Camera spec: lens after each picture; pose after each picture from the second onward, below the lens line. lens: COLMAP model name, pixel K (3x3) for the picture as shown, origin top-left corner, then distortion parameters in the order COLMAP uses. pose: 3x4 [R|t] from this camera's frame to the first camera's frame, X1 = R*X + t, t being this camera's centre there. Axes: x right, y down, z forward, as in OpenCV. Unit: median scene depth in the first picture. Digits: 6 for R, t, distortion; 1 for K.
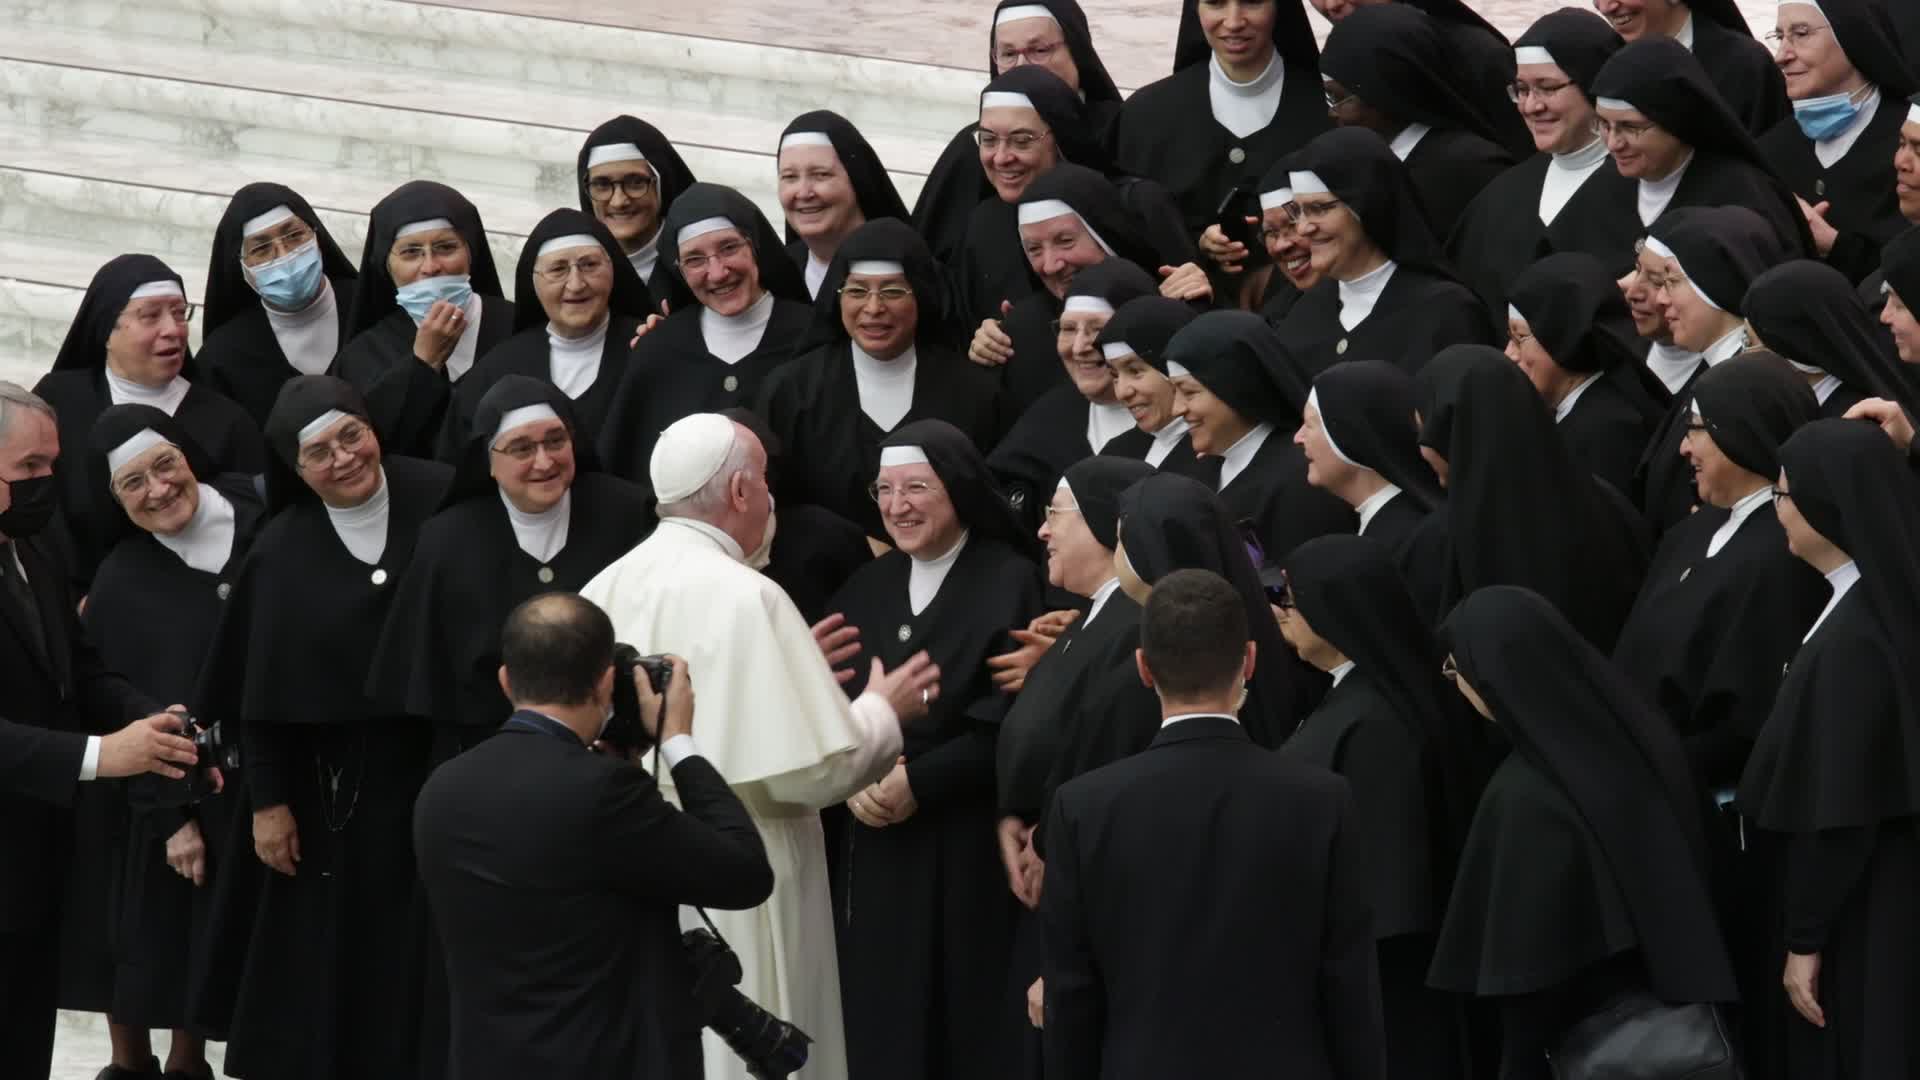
lens RADIAL K [[11701.7, 0, 934.1], [0, 11701.7, 510.7], [0, 0, 1]] dist [2.498611, 0.000000]
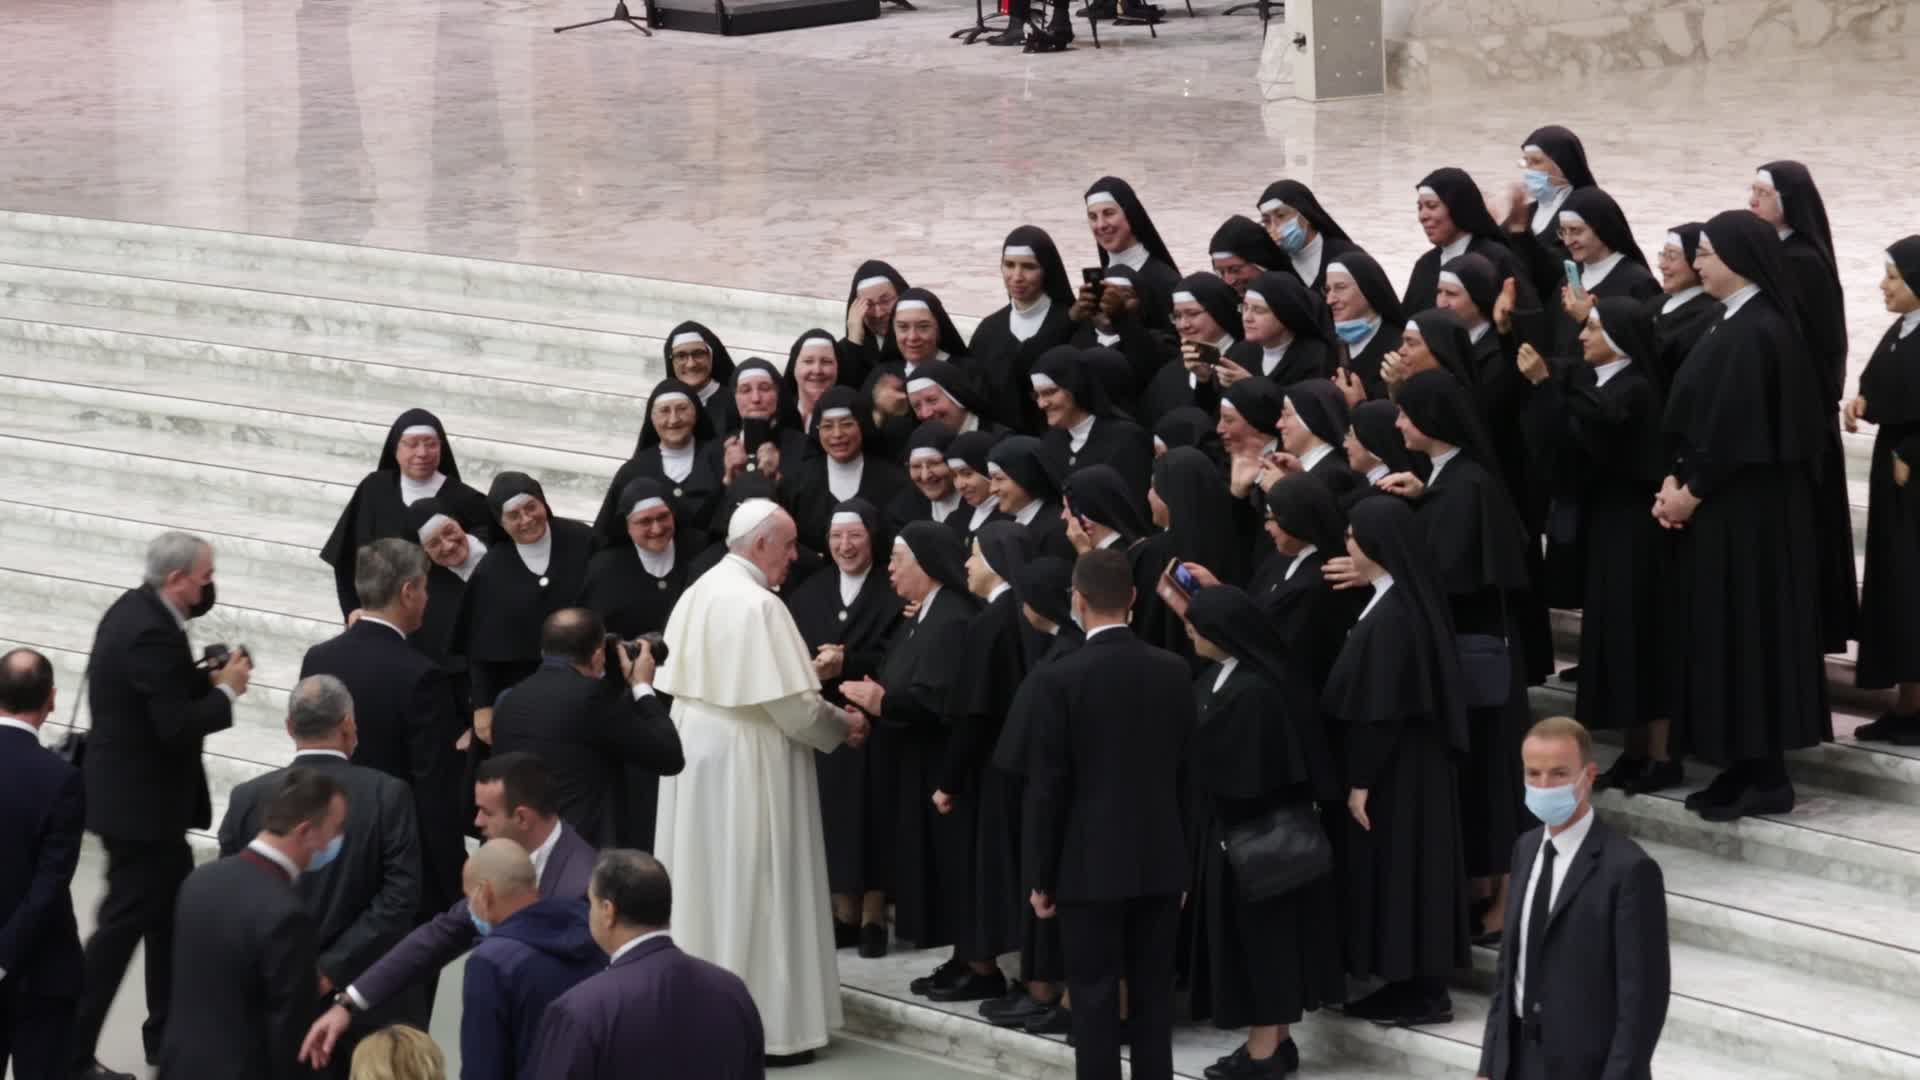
lens RADIAL K [[11701.7, 0, 955.9], [0, 11701.7, 540.8], [0, 0, 1]] dist [2.498611, 0.000000]
pose [[0.999997, -0.001224, -0.002323, 0.018226], [0.001217, 0.999994, -0.003202, 0.004628], [0.002327, 0.003199, 0.999992, -0.801141]]
